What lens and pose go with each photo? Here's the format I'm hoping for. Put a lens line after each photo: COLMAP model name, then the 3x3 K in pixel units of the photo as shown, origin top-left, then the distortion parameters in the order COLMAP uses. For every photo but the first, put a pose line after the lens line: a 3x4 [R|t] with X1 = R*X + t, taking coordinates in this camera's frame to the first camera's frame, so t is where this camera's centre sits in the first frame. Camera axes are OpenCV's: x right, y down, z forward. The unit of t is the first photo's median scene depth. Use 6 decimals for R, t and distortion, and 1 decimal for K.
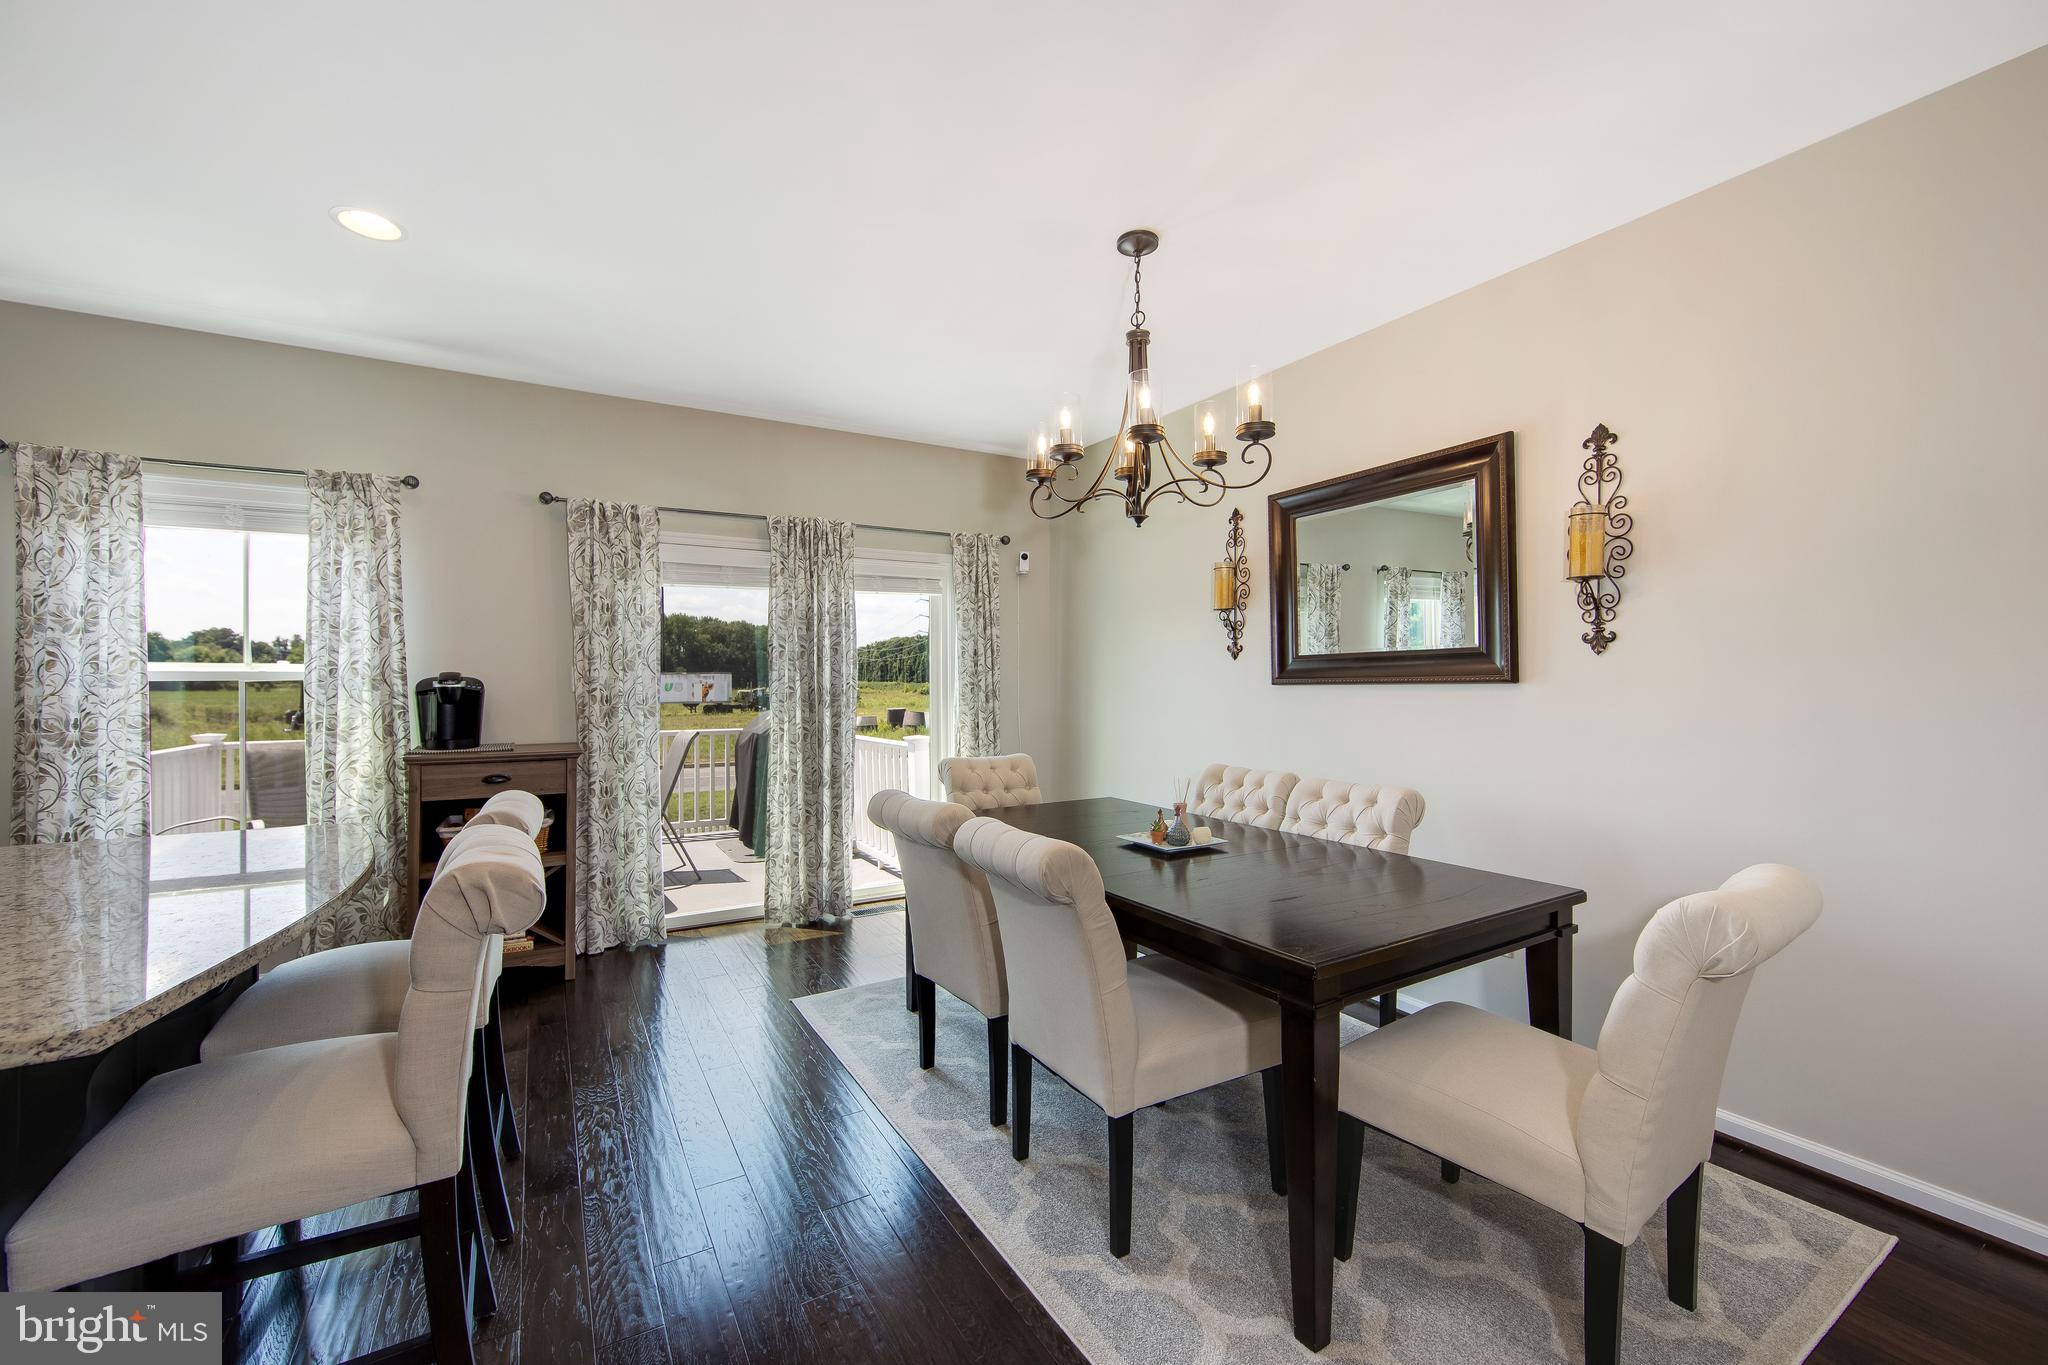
lens RADIAL K [[813.3, 0, 1018.8], [0, 813.3, 685.0], [0, 0, 1]] dist [-0.009659, 0.000327]
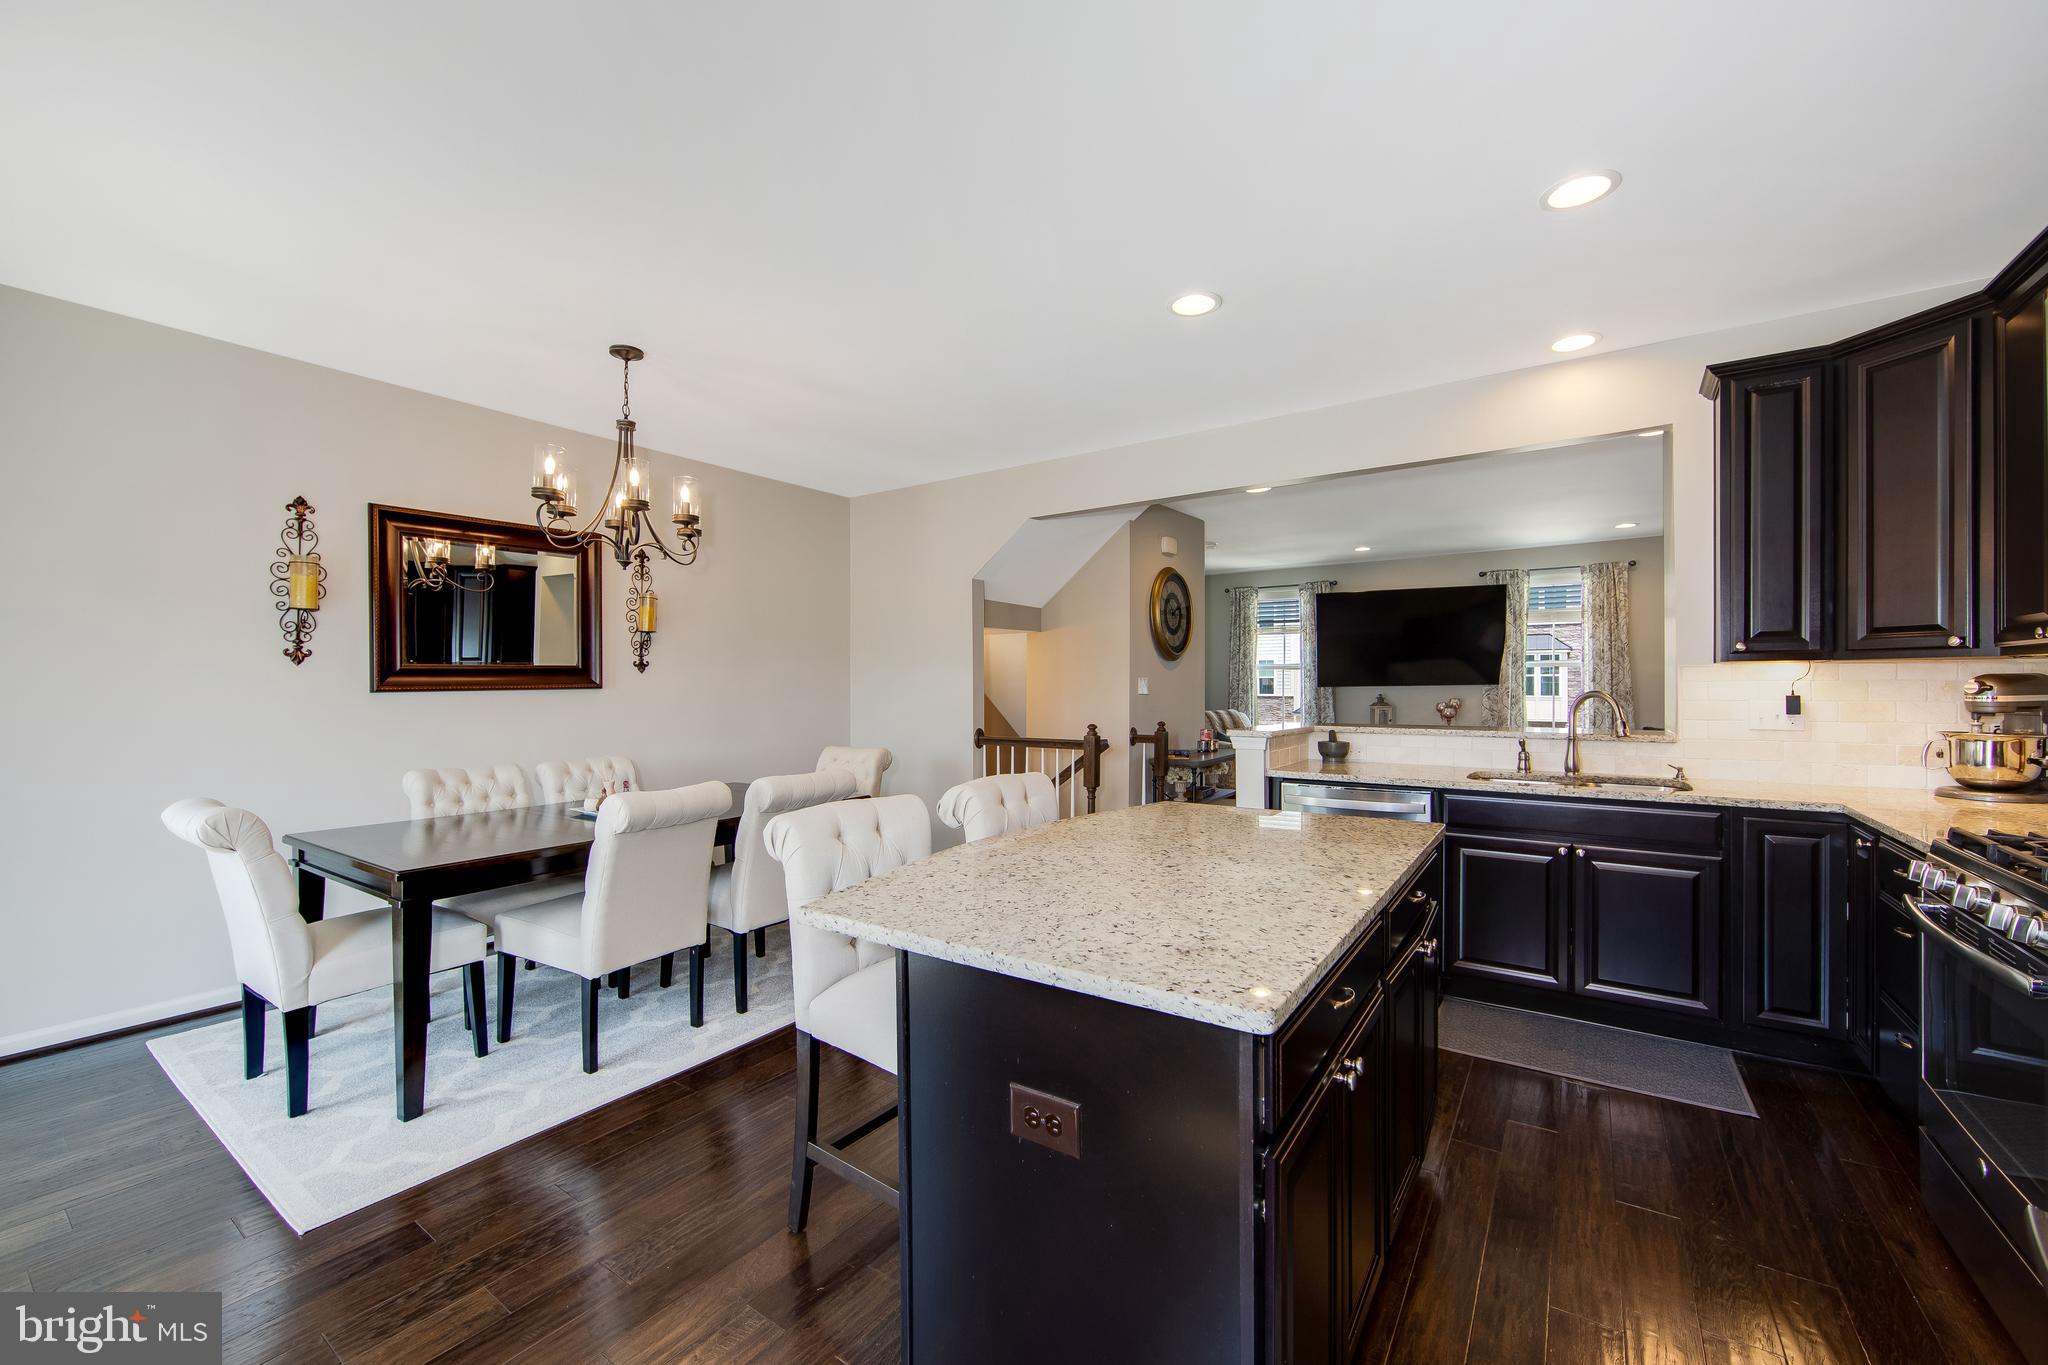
lens RADIAL K [[809.8, 0, 1015.0], [0, 809.8, 682.4], [0, 0, 1]] dist [-0.005534, -0.000177]
pose [[-0.412239, 0.004522, 0.911065, -1.012497], [0.007363, 0.999972, -0.001632, -0.005546], [-0.911046, 0.006035, -0.412260, 0.757351]]
